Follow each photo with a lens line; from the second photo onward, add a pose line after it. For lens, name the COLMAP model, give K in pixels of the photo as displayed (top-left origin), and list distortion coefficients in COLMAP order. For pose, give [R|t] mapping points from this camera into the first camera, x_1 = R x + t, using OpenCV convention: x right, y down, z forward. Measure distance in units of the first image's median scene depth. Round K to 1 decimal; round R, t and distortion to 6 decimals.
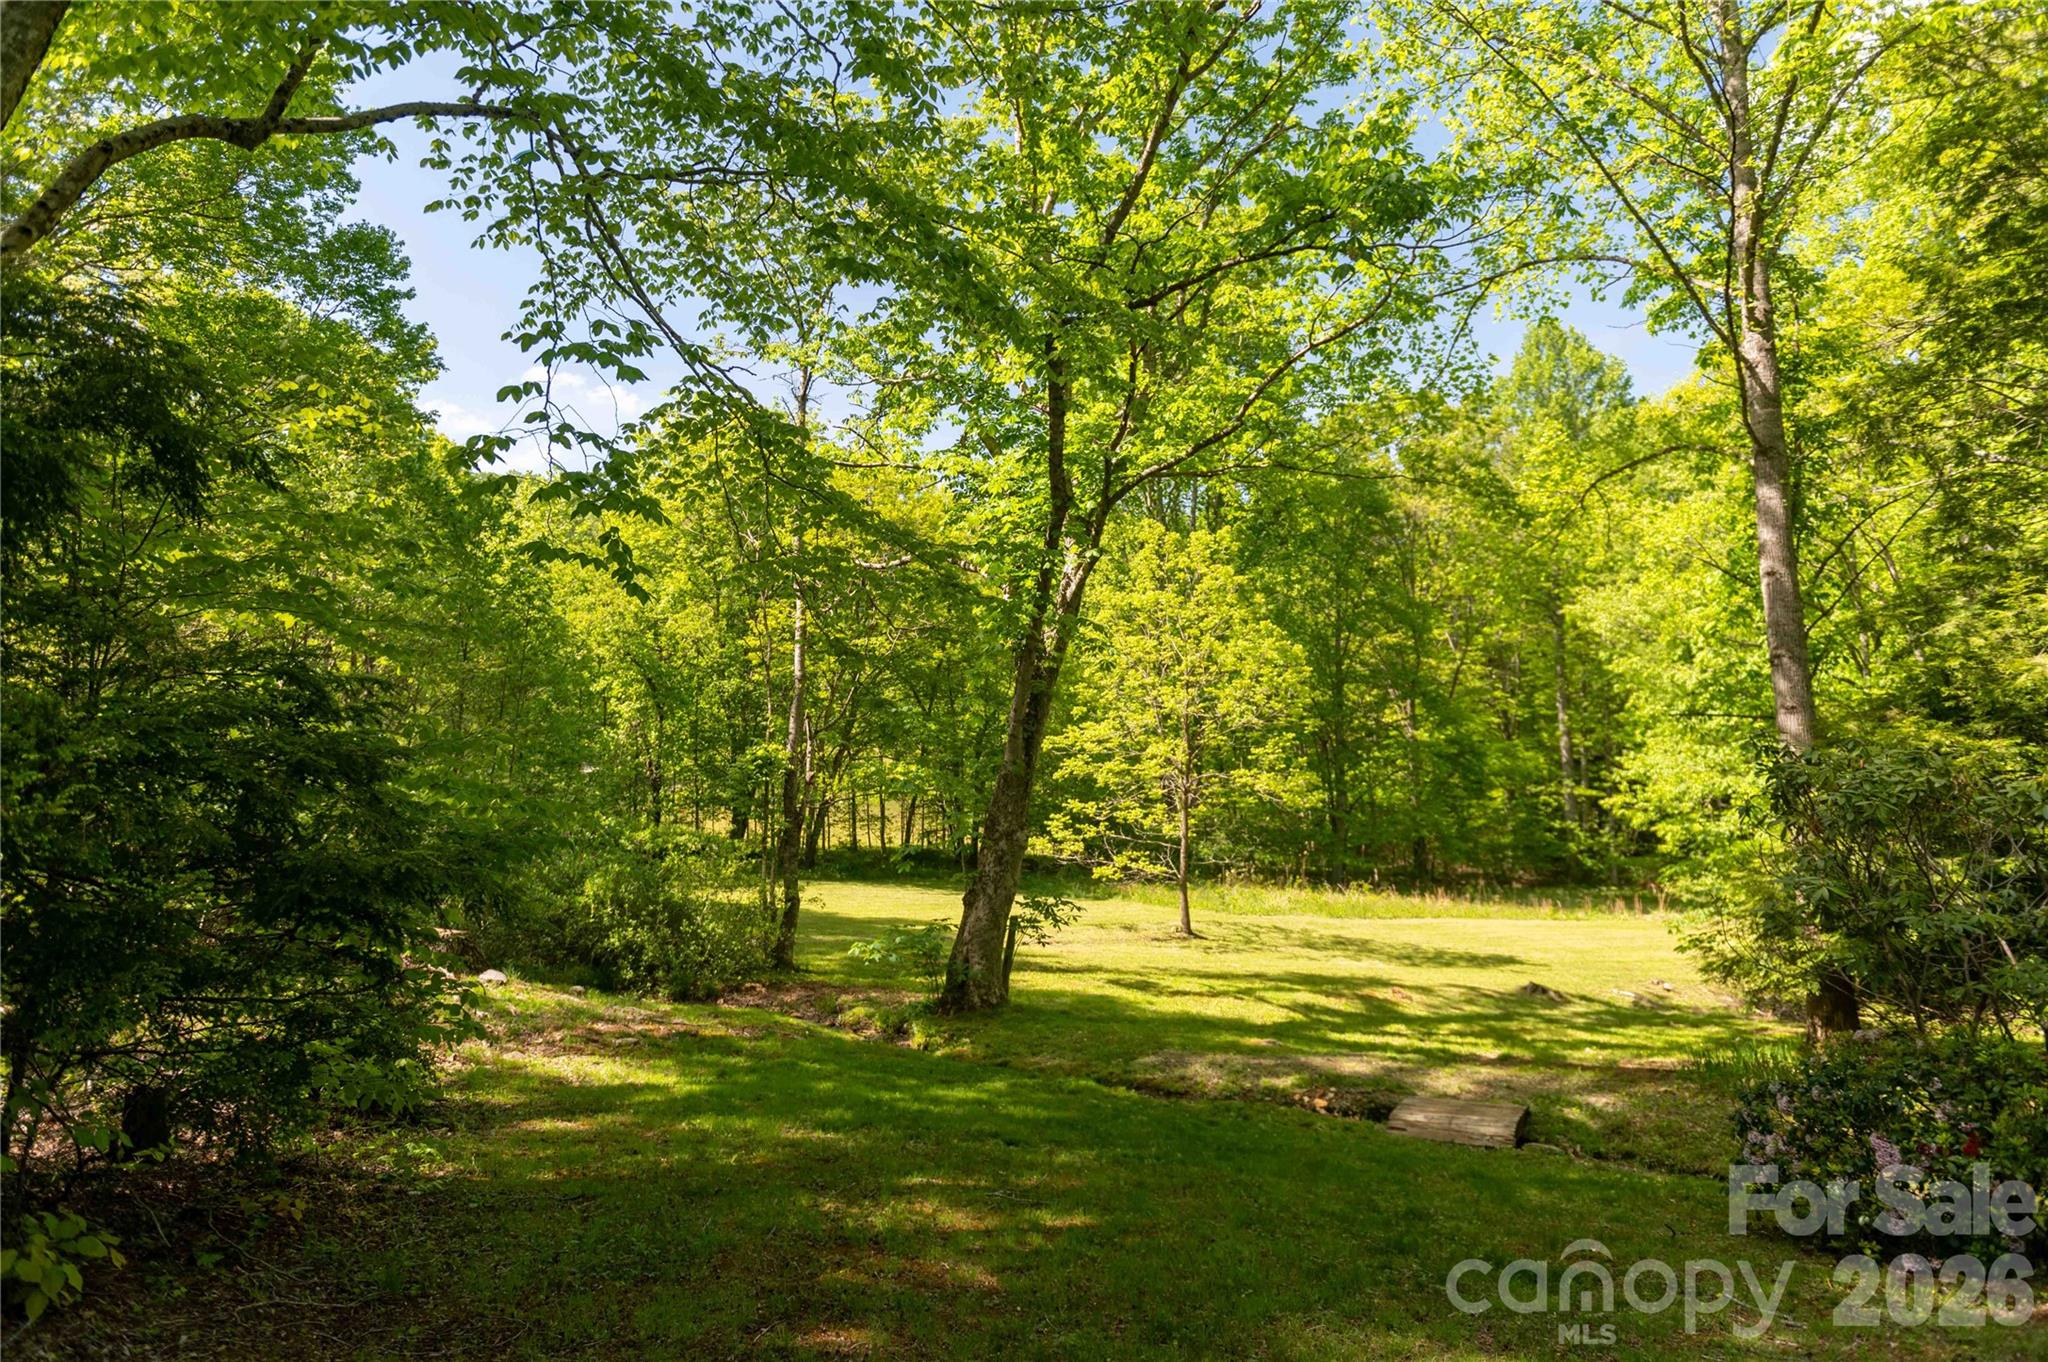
lens RADIAL K [[1387.7, 0, 1019.3], [0, 1387.7, 687.0], [0, 0, 1]] dist [0.006205, -0.003462]
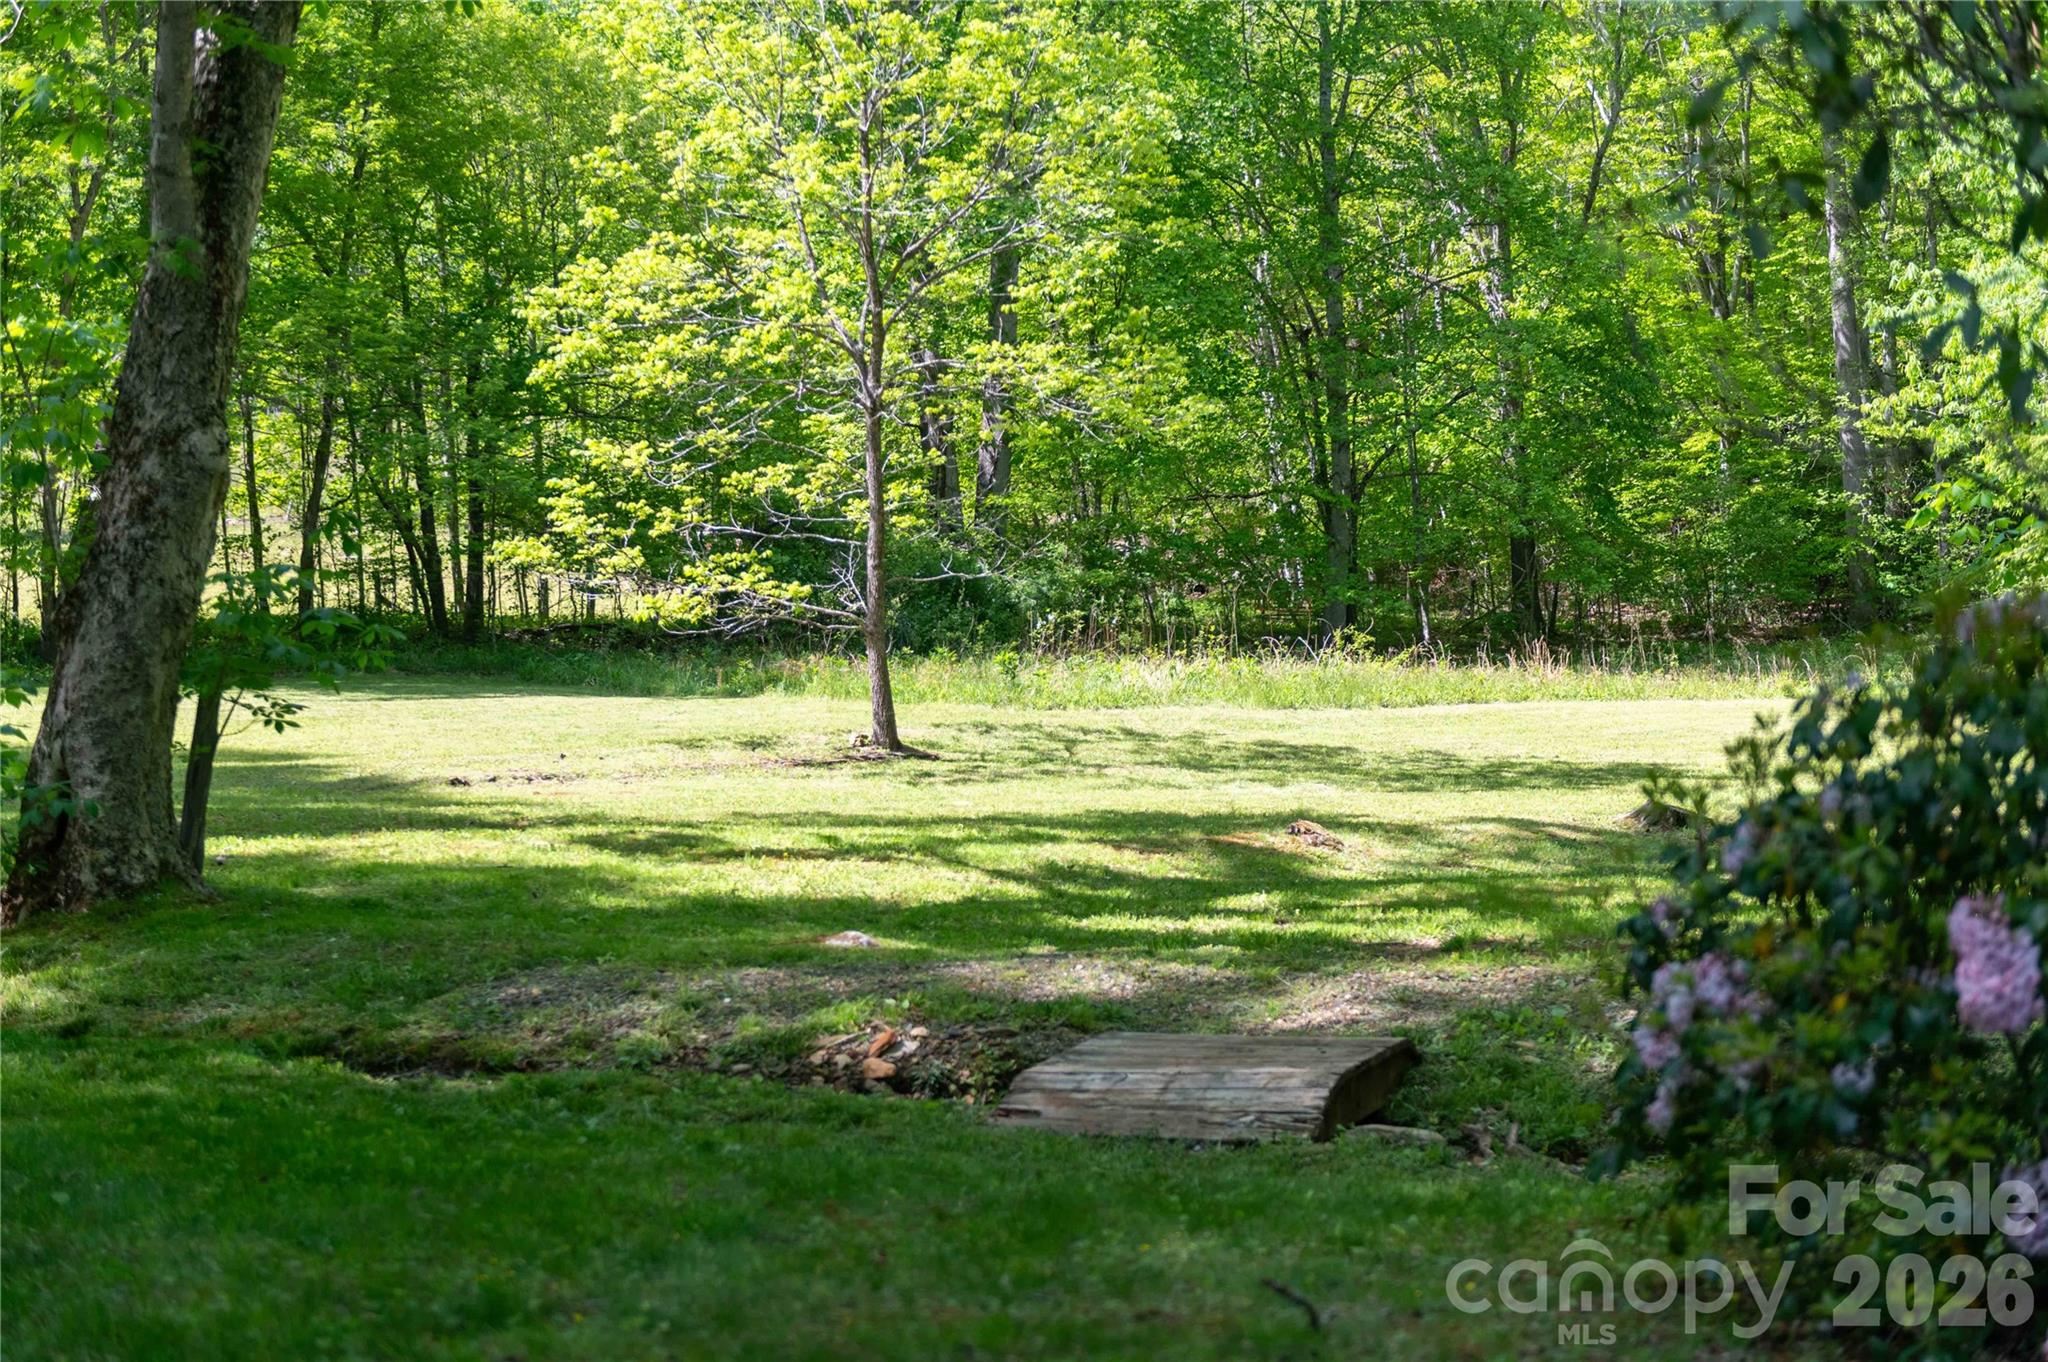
lens RADIAL K [[3058.7, 0, 1024.9], [0, 3058.7, 764.0], [0, 0, 1]] dist [-0.008218, -0.008720]
pose [[0.994234, -0.053652, 0.092846, 0.119534], [0.038789, 0.987143, 0.155063, 0.066165], [-0.099972, -0.150568, 0.983532, 0.153162]]
